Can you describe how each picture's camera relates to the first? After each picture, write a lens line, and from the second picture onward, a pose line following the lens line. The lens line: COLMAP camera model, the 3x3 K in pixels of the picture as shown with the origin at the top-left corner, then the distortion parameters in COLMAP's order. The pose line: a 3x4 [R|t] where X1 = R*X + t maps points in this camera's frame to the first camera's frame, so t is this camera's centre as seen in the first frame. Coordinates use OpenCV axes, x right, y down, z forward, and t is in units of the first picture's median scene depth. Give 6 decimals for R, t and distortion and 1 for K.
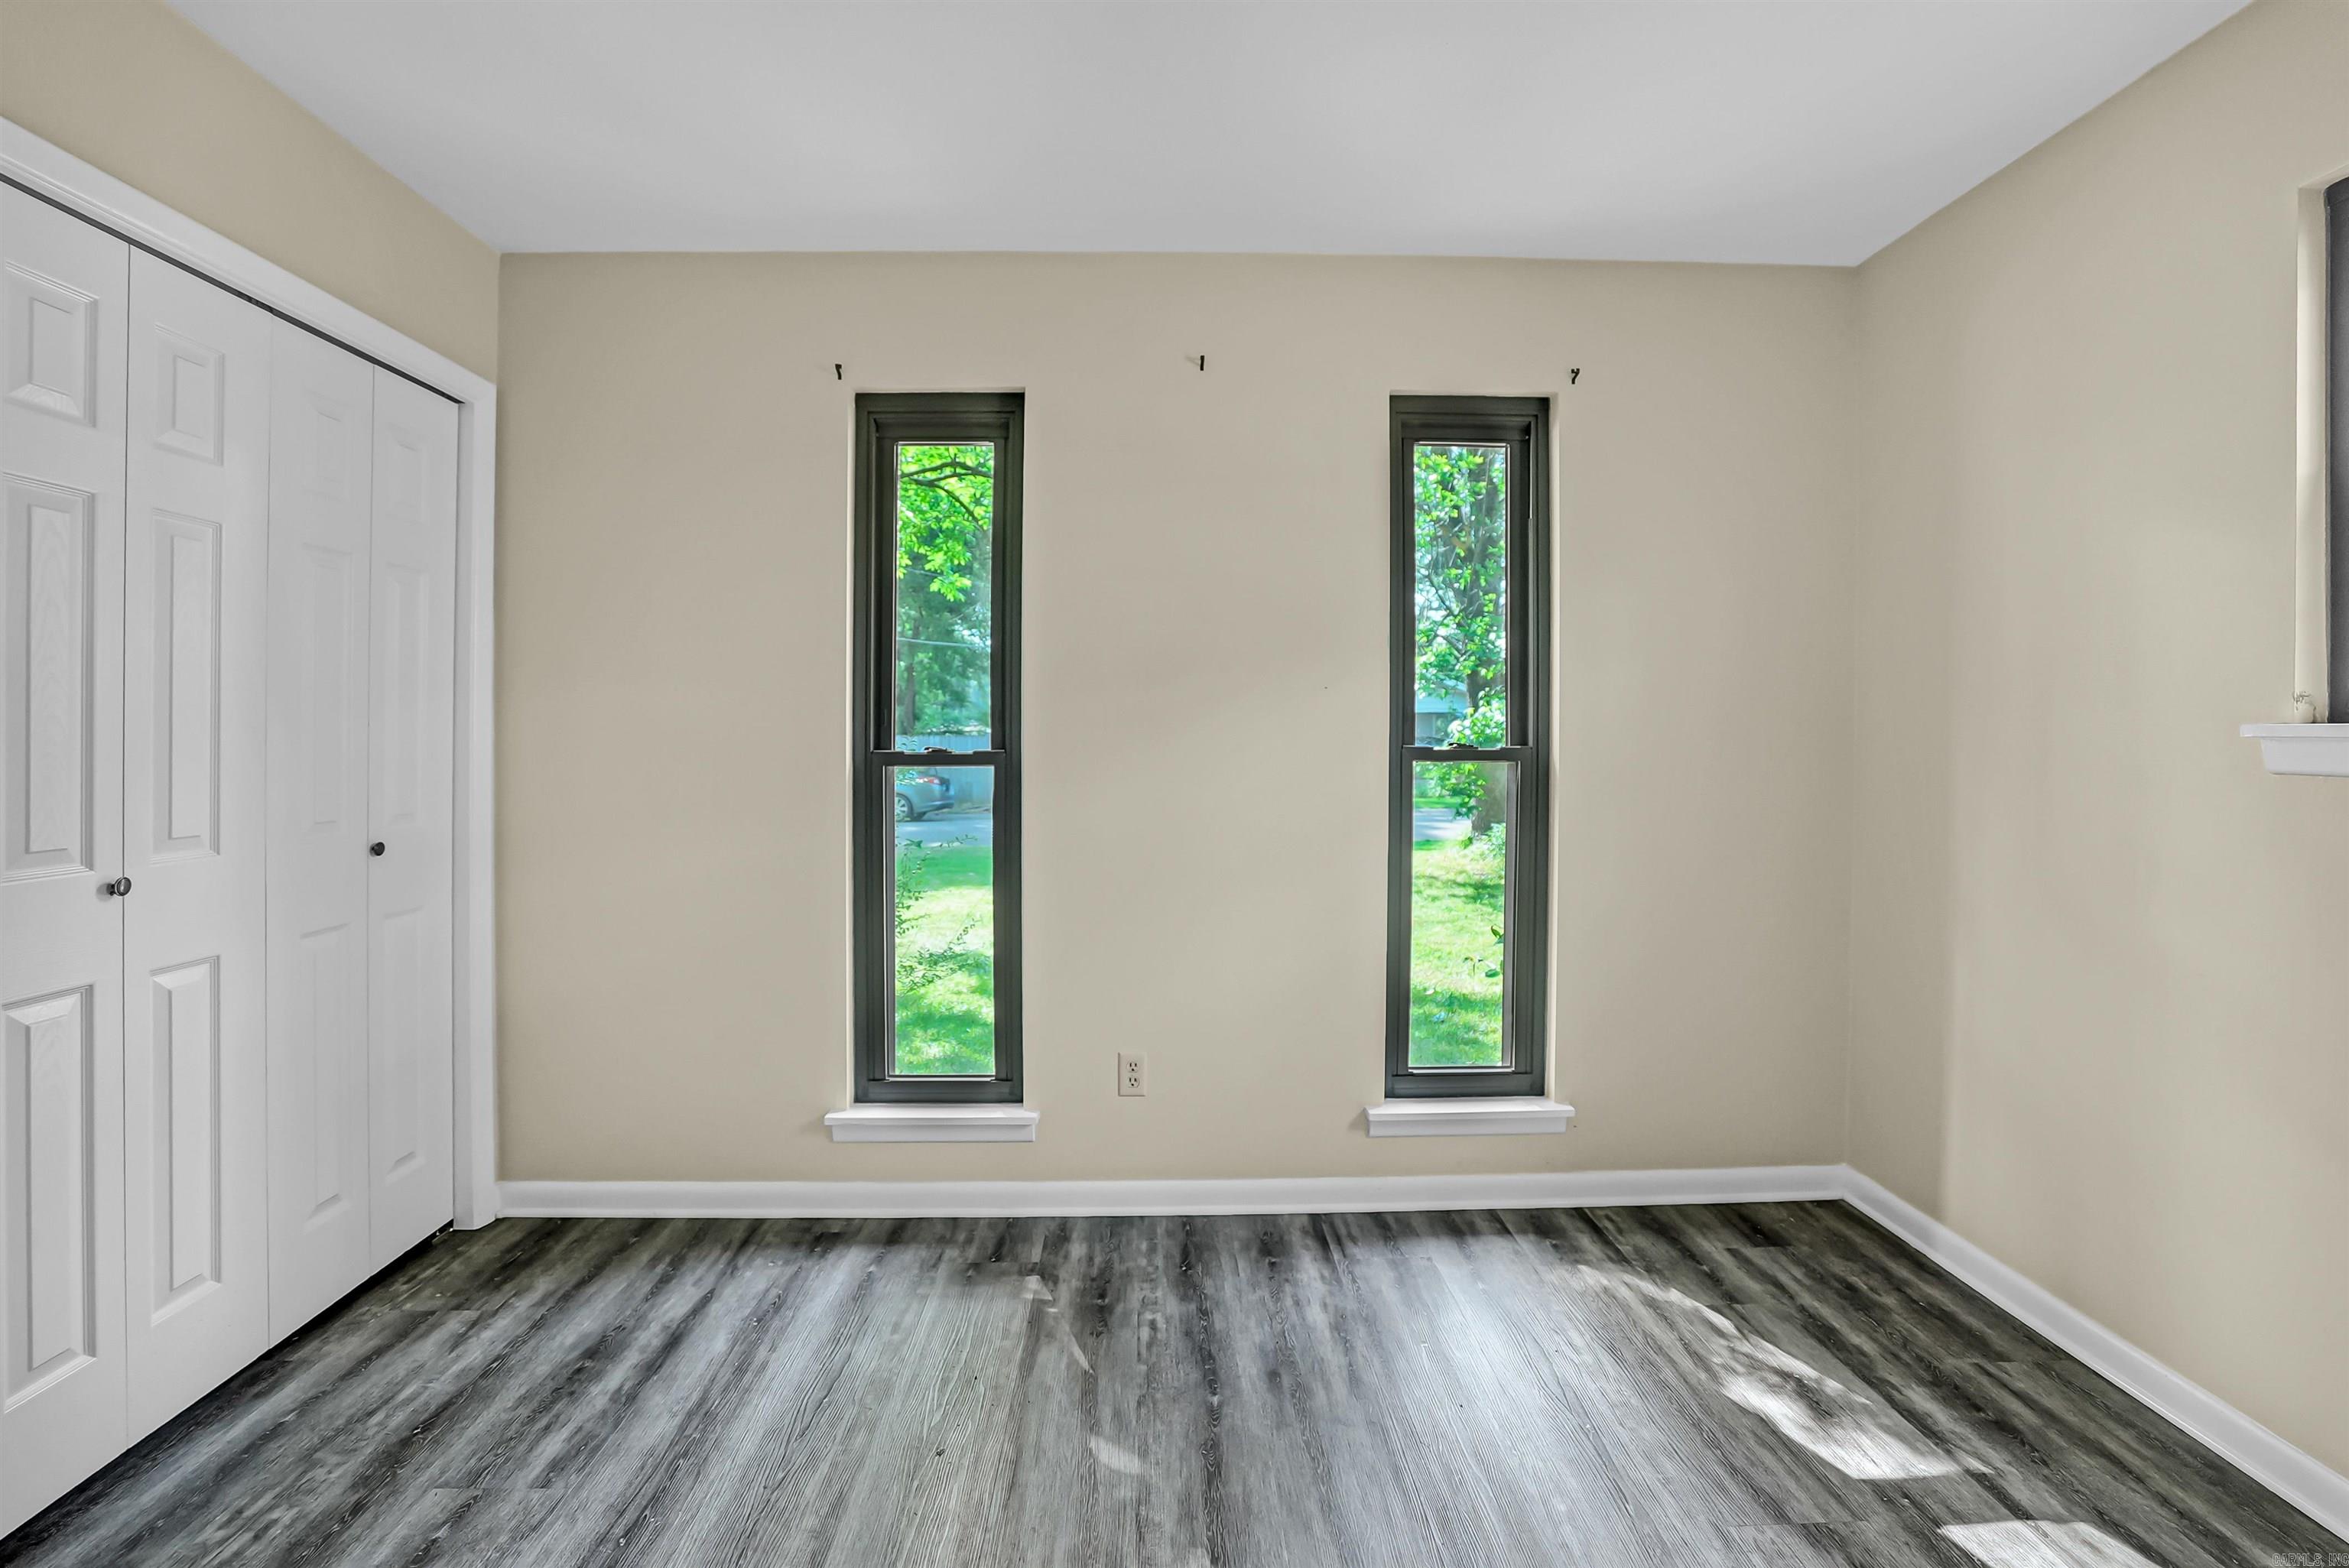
lens RADIAL K [[1163.2, 0, 1183.4], [0, 1163.2, 751.8], [0, 0, 1]] dist [-0.001310, 0.000578]
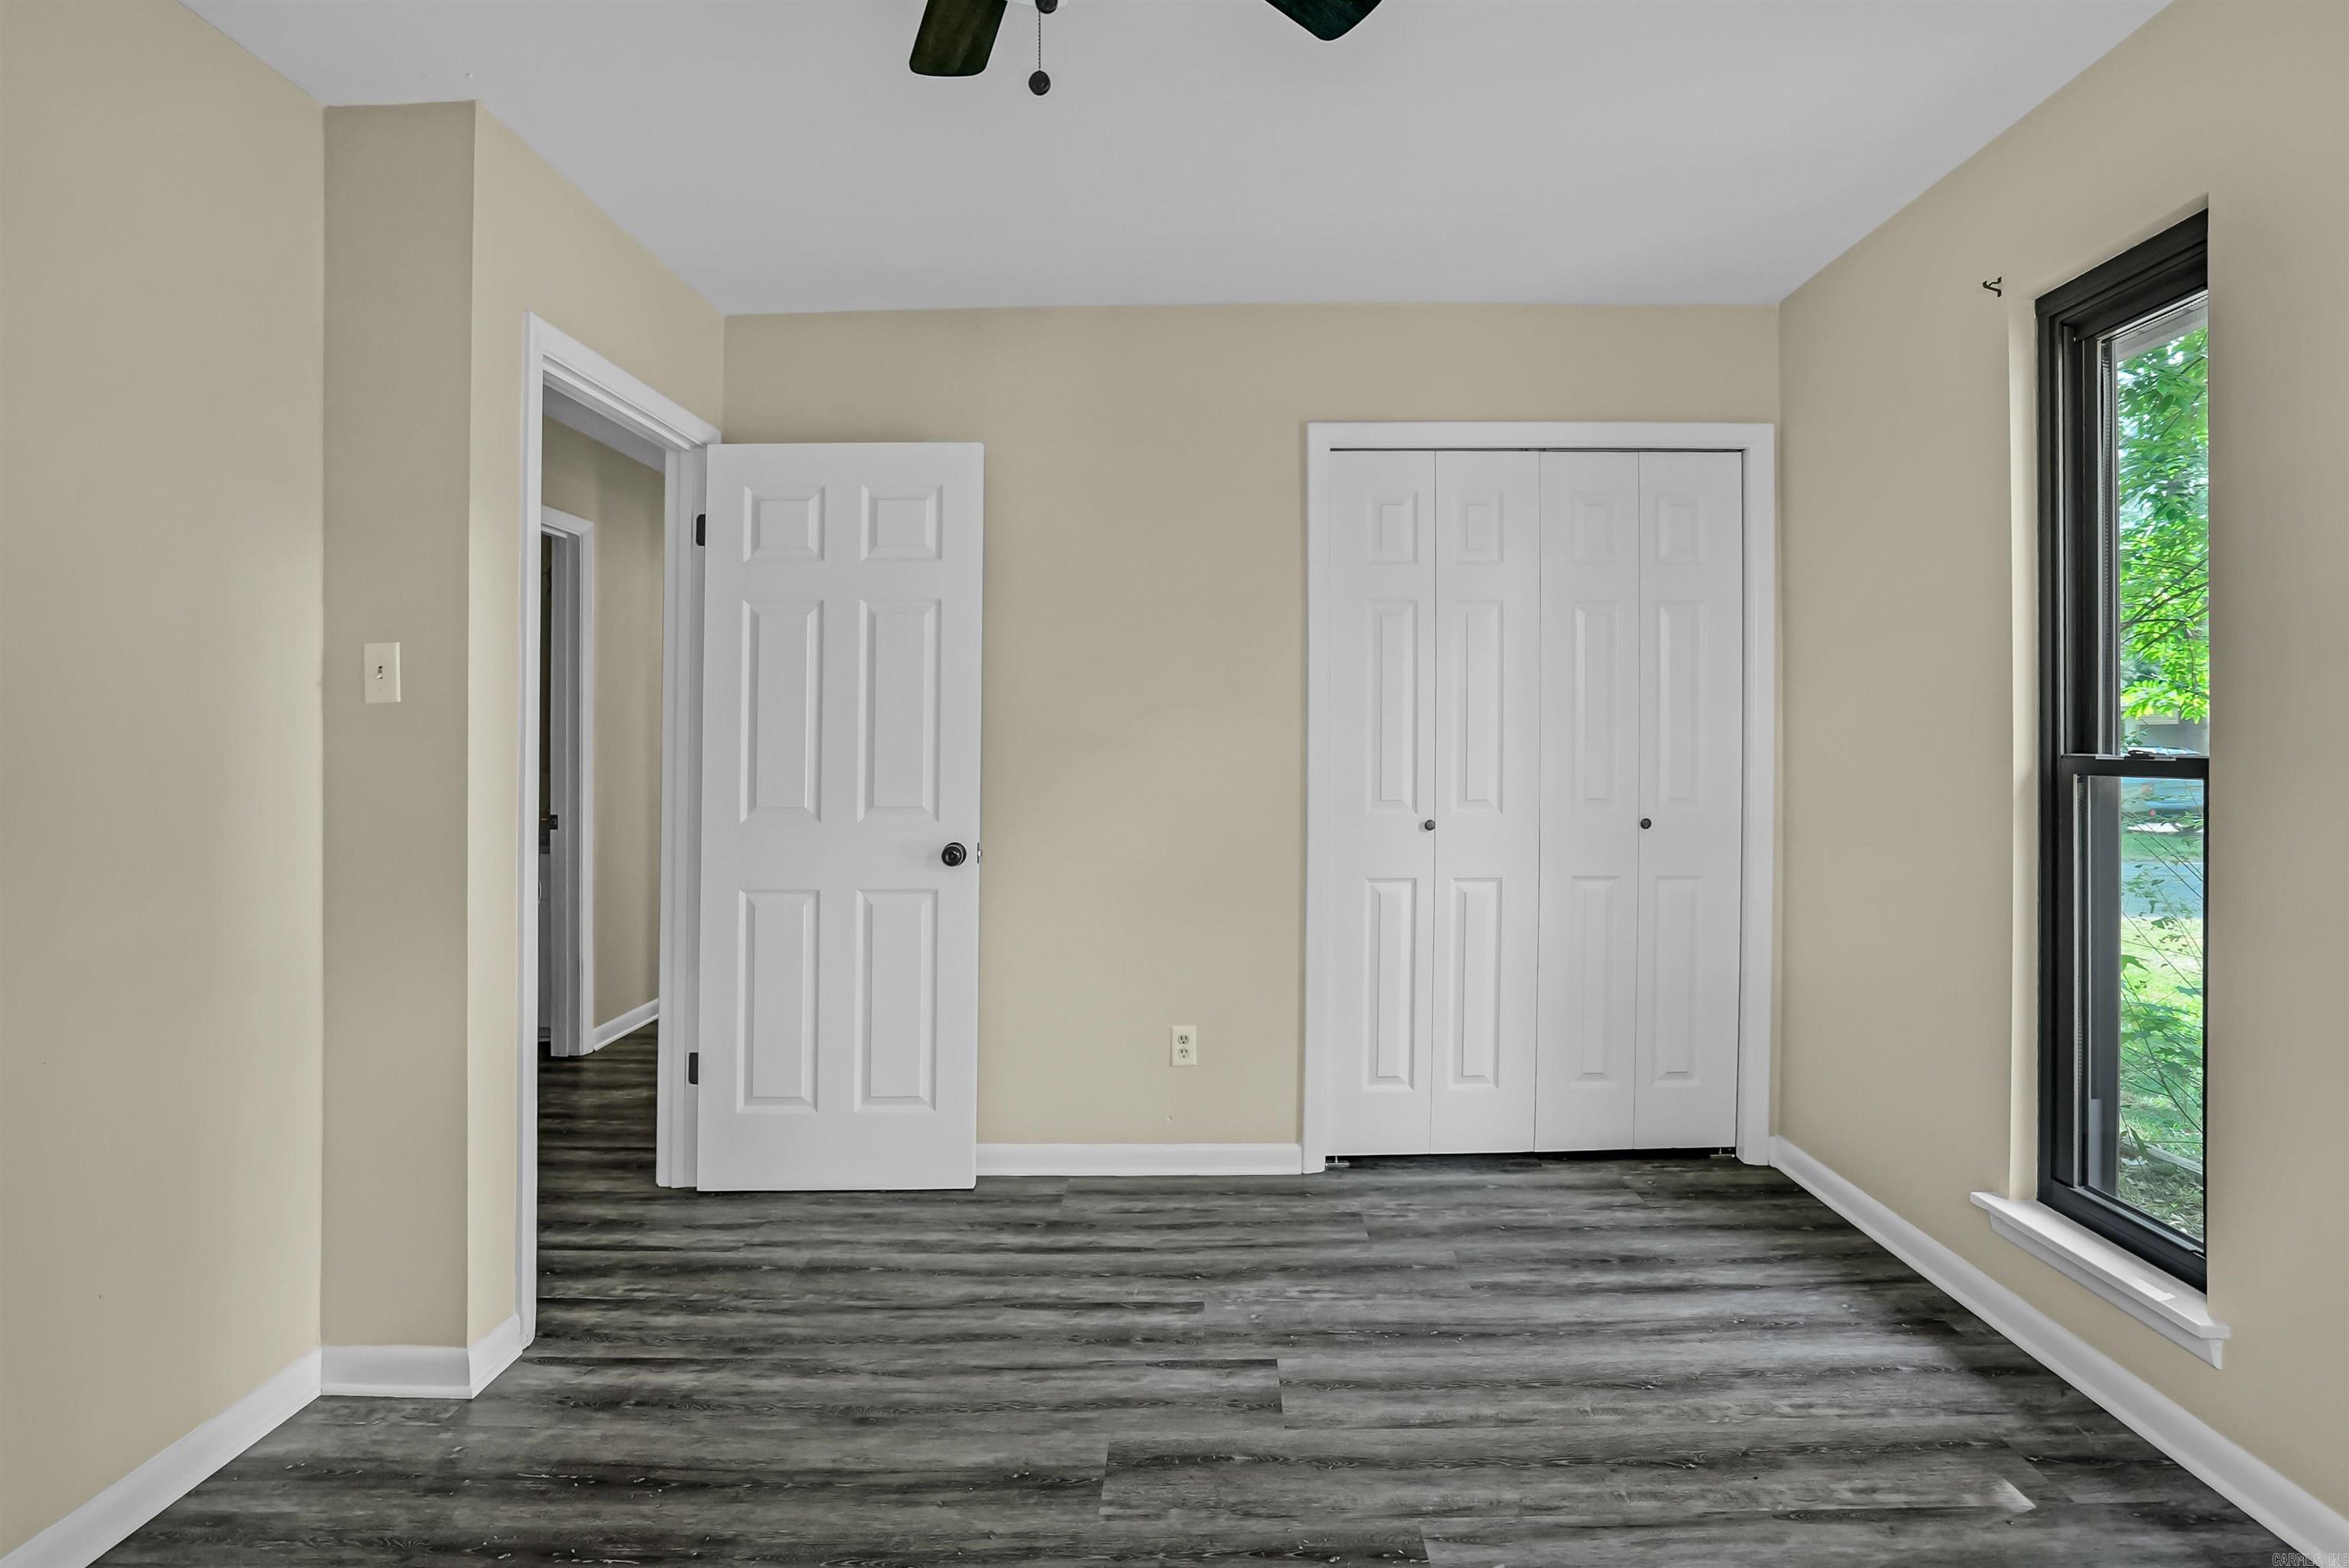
lens RADIAL K [[1118.4, 0, 1166.6], [0, 1118.4, 744.3], [0, 0, 1]] dist [-0.053089, 0.022030]
pose [[-0.062551, -0.007416, -0.998014, 0.587885], [-0.011395, 0.999913, -0.006716, 0.010198], [0.997977, 0.010952, -0.062630, 0.558531]]
